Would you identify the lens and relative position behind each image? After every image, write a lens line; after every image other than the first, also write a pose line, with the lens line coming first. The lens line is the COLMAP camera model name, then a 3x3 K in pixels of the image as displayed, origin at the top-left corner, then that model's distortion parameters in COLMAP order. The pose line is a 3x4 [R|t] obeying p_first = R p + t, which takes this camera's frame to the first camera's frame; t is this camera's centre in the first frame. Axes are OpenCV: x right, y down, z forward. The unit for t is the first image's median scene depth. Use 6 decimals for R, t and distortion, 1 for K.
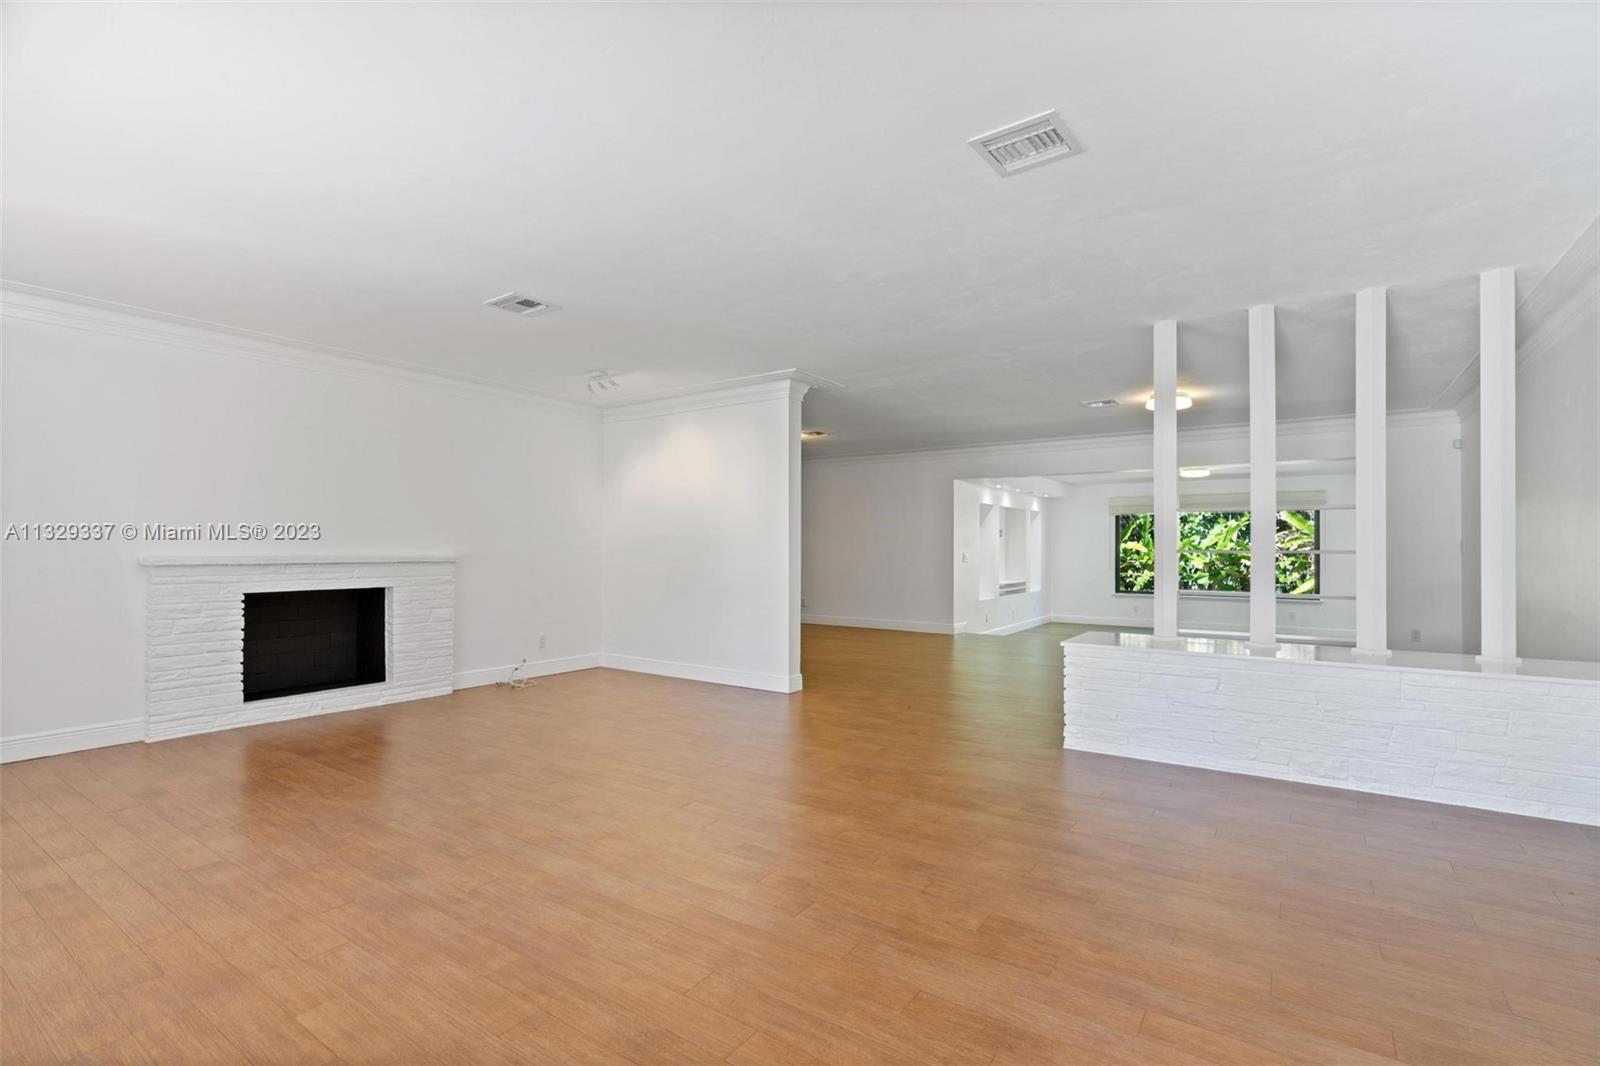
lens RADIAL K [[728.1, 0, 803.5], [0, 728.1, 536.8], [0, 0, 1]] dist [-0.011524, 0.004165]
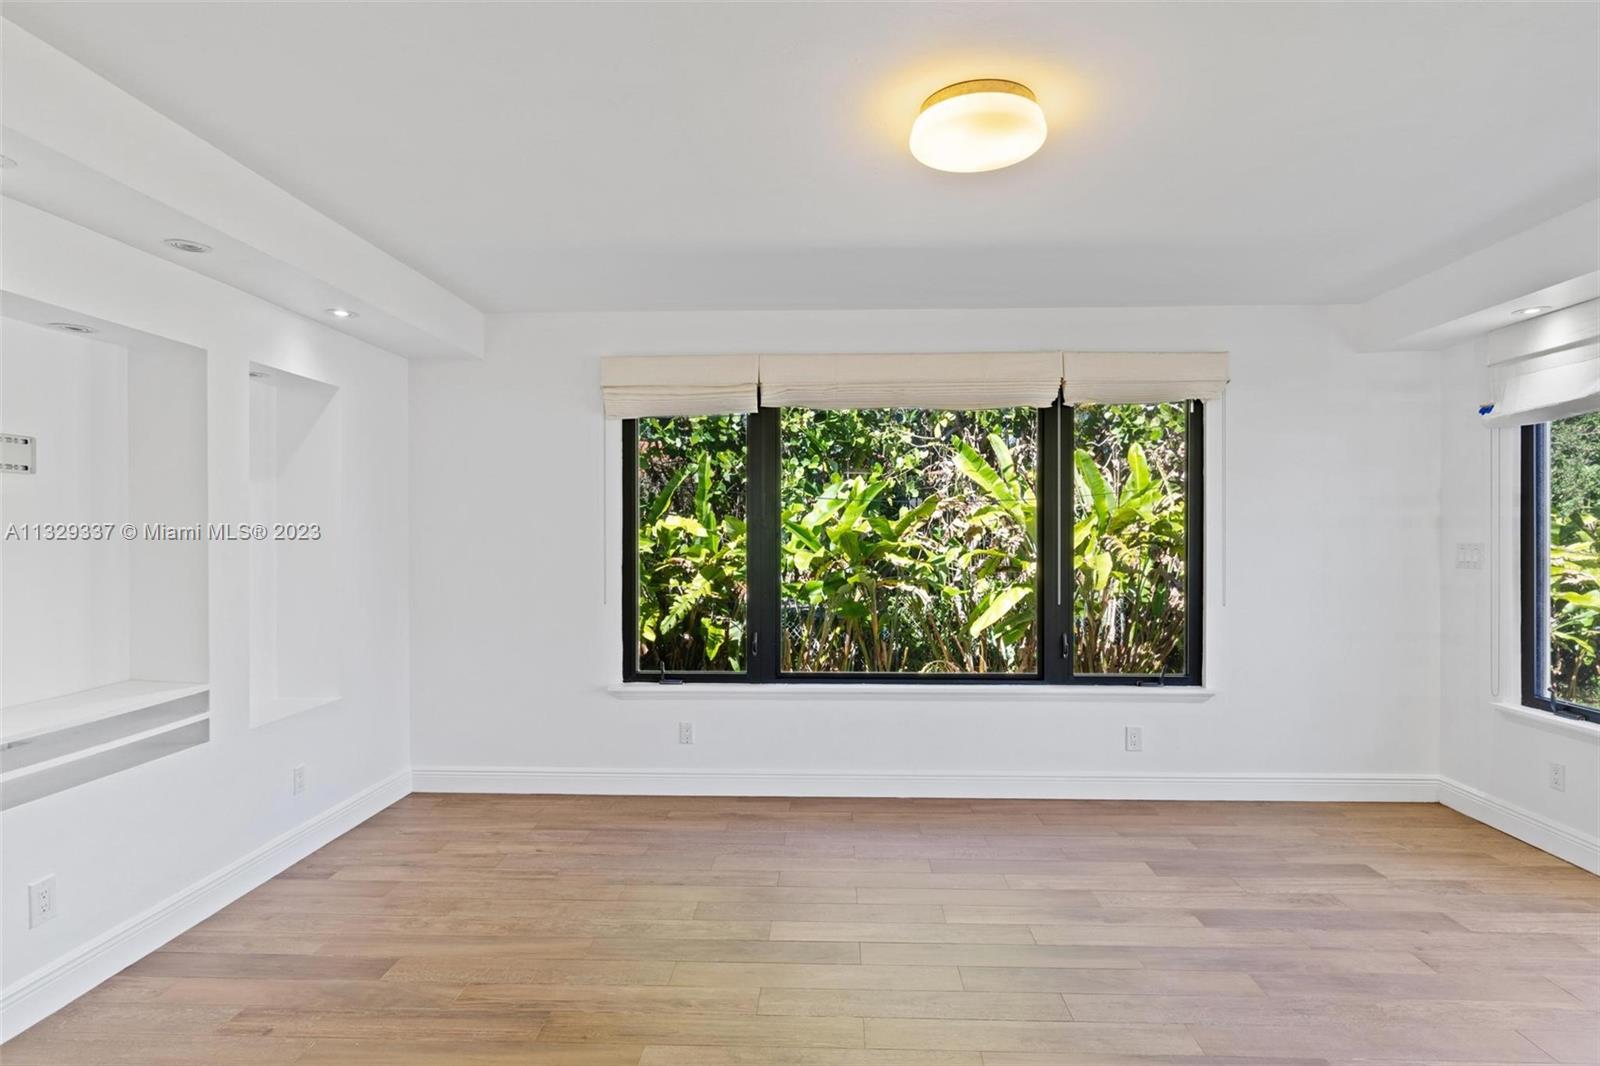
lens RADIAL K [[872.2, 0, 809.2], [0, 872.2, 533.6], [0, 0, 1]] dist [-0.003673, 0.004212]
pose [[0.841435, -0.004410, 0.540341, 0.225099], [-0.004488, 0.999875, 0.015150, 0.008580], [-0.540340, -0.015173, 0.841310, 0.492813]]
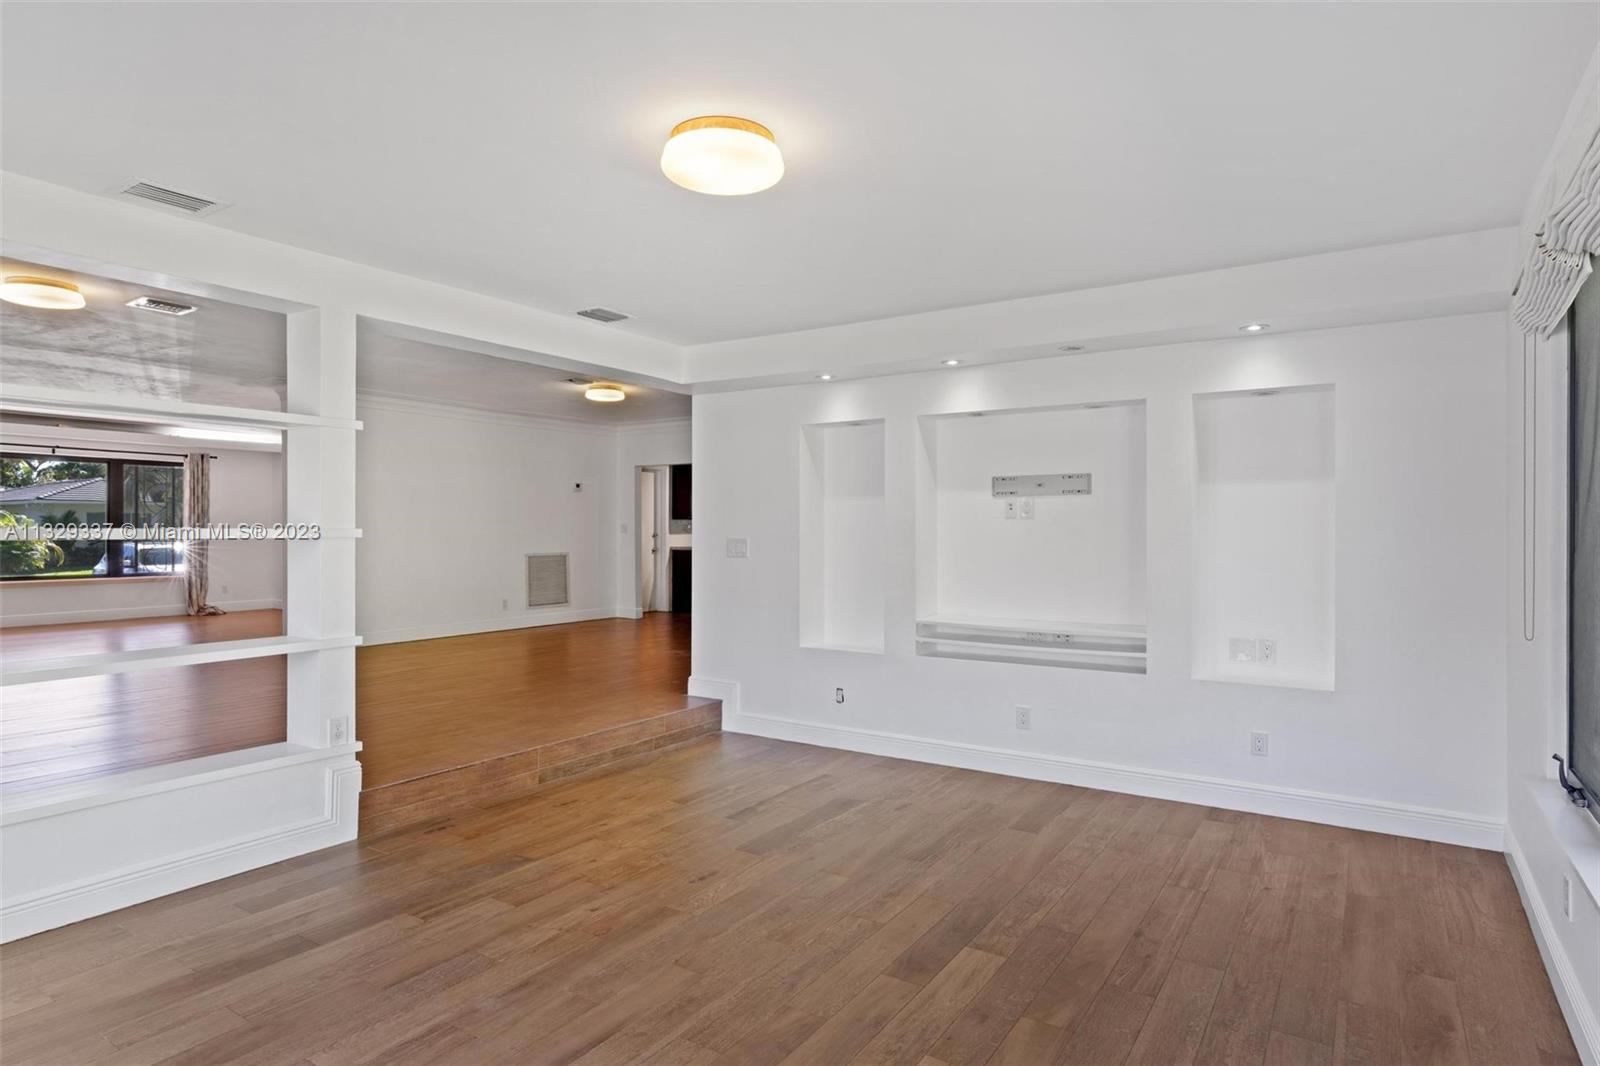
lens RADIAL K [[872.2, 0, 793.0], [0, 872.2, 542.7], [0, 0, 1]] dist [-0.003673, 0.004212]
pose [[0.009820, 0.010515, -0.999896, 0.474823], [0.014613, 0.999836, 0.010658, 0.011720], [0.999845, -0.014716, 0.009665, 0.605971]]
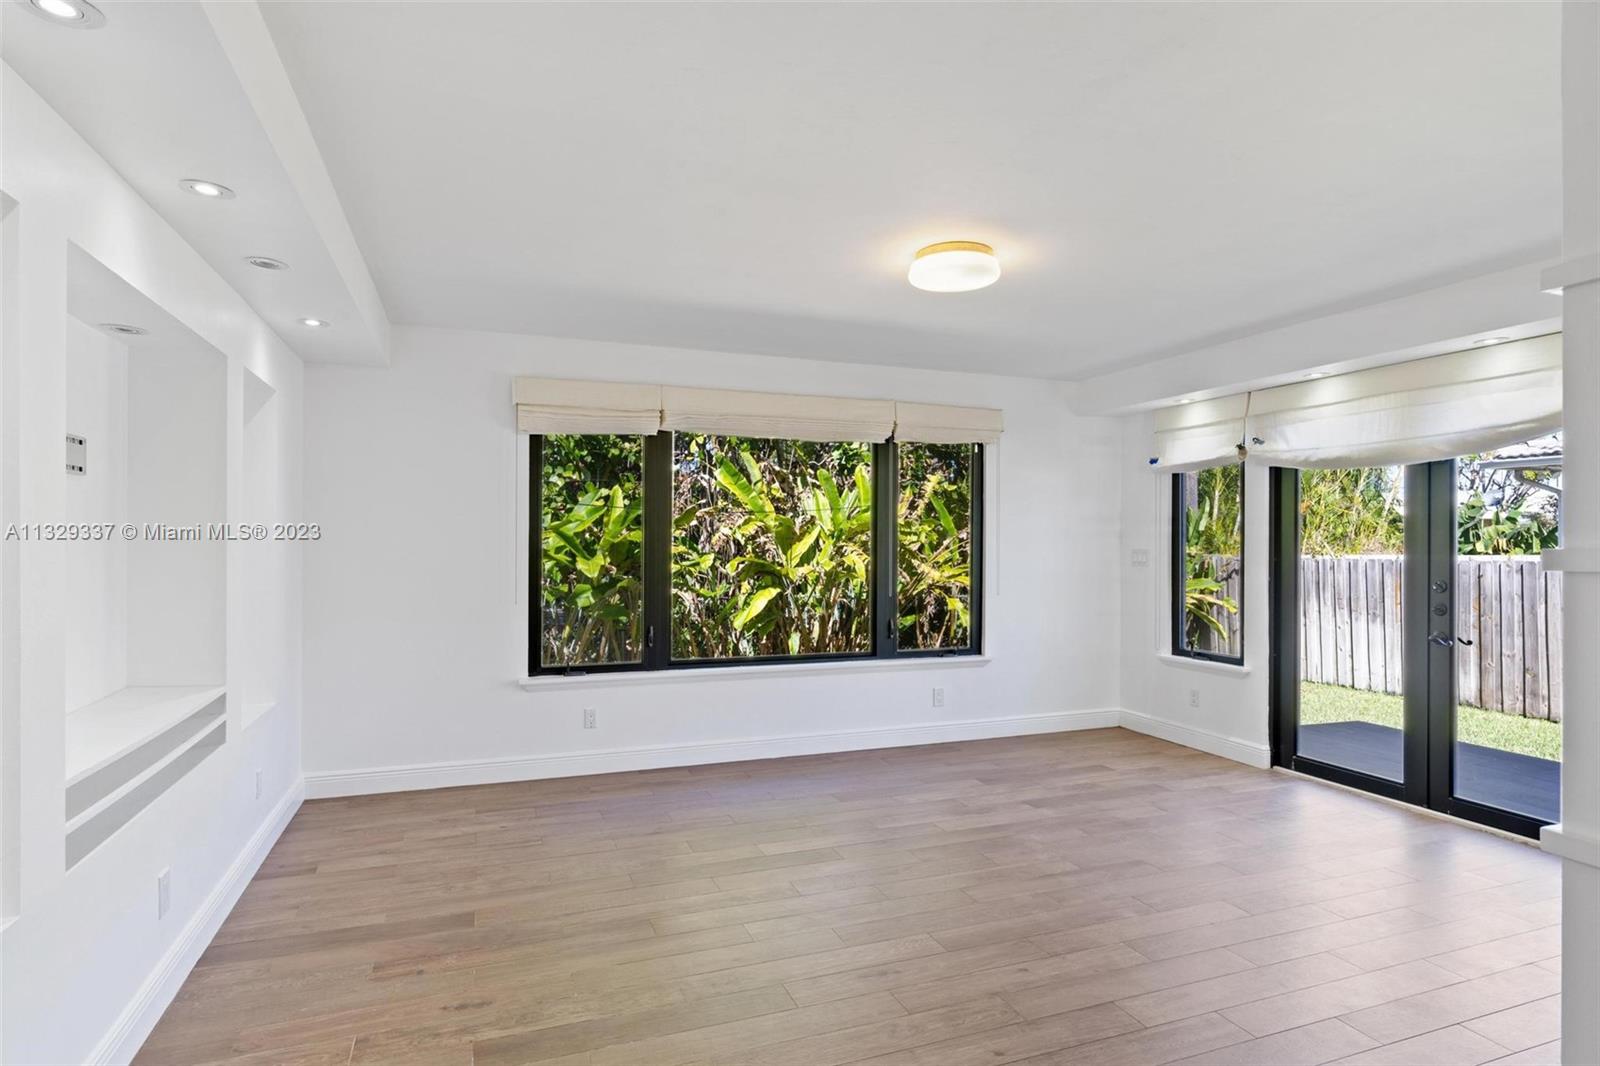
lens RADIAL K [[872.2, 0, 818.7], [0, 872.2, 535.4], [0, 0, 1]] dist [-0.003673, 0.004212]
pose [[0.555821, 0.004589, 0.831289, 0.134543], [-0.015729, 0.999864, 0.004997, 0.008635], [-0.831153, -0.015853, 0.555817, 0.507279]]
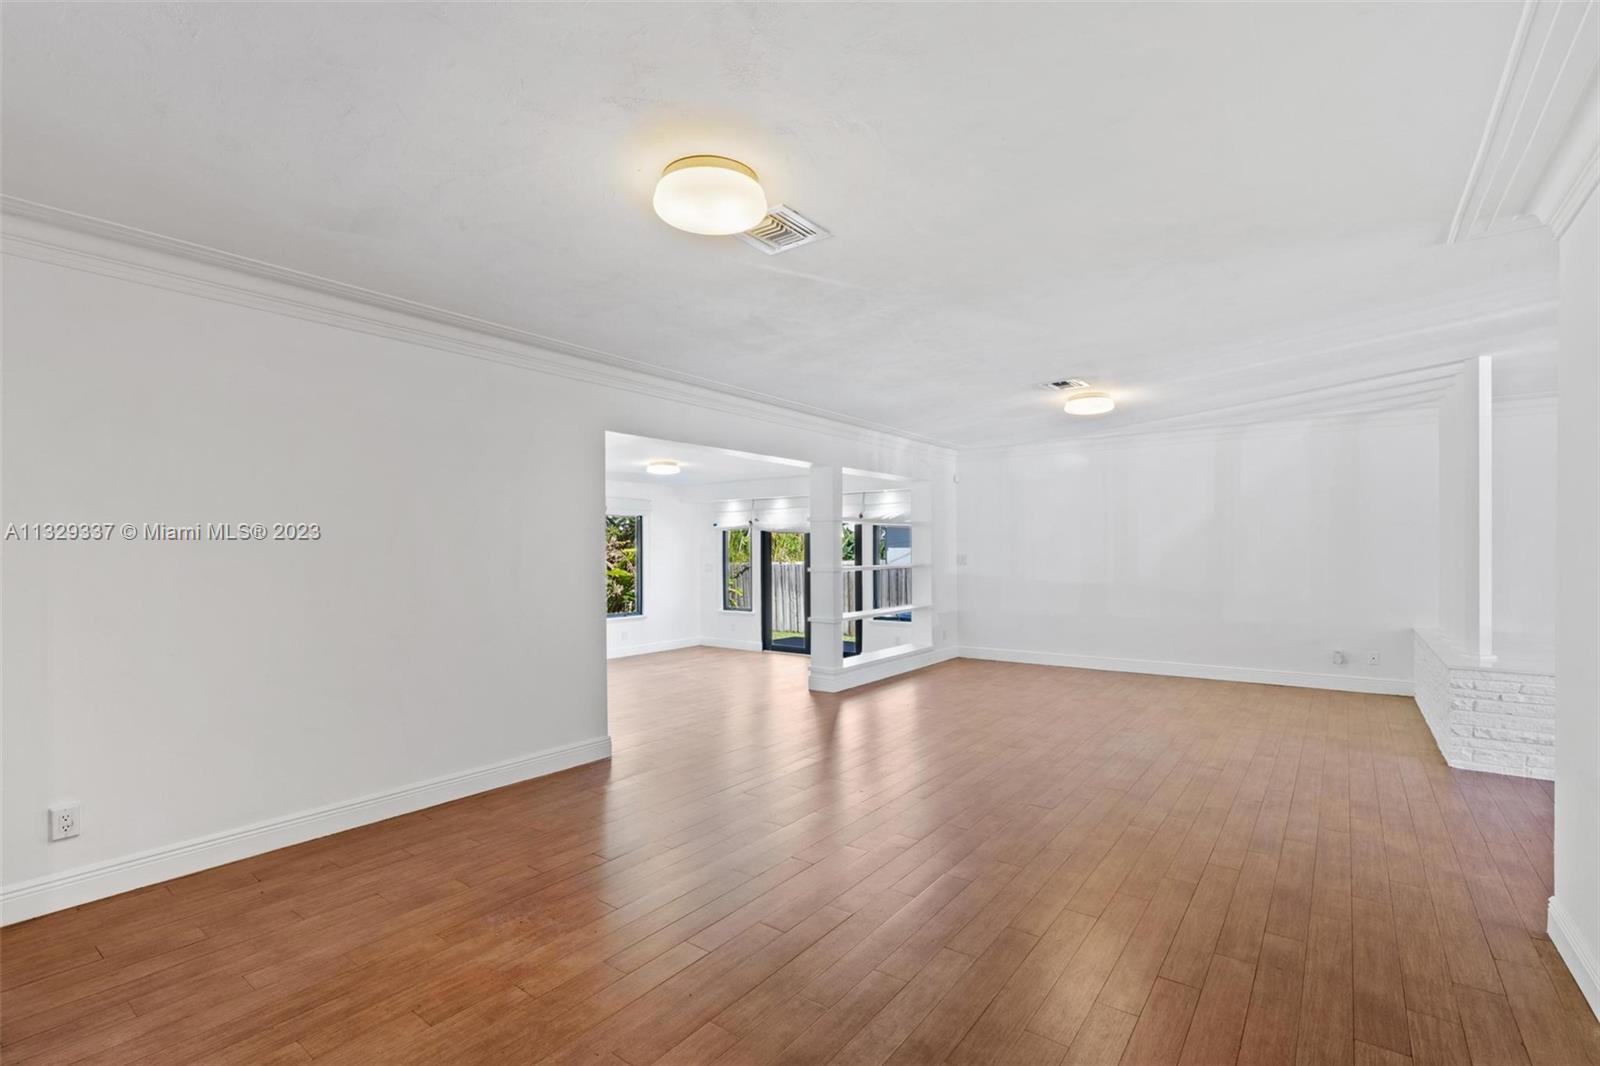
lens RADIAL K [[728.1, 0, 794.3], [0, 728.1, 547.6], [0, 0, 1]] dist [-0.011524, 0.004165]
pose [[0.057732, 0.000757, 0.998332, -0.159589], [-0.006523, 0.999979, -0.000381, -0.001285], [-0.998311, -0.006490, 0.057735, 0.479699]]
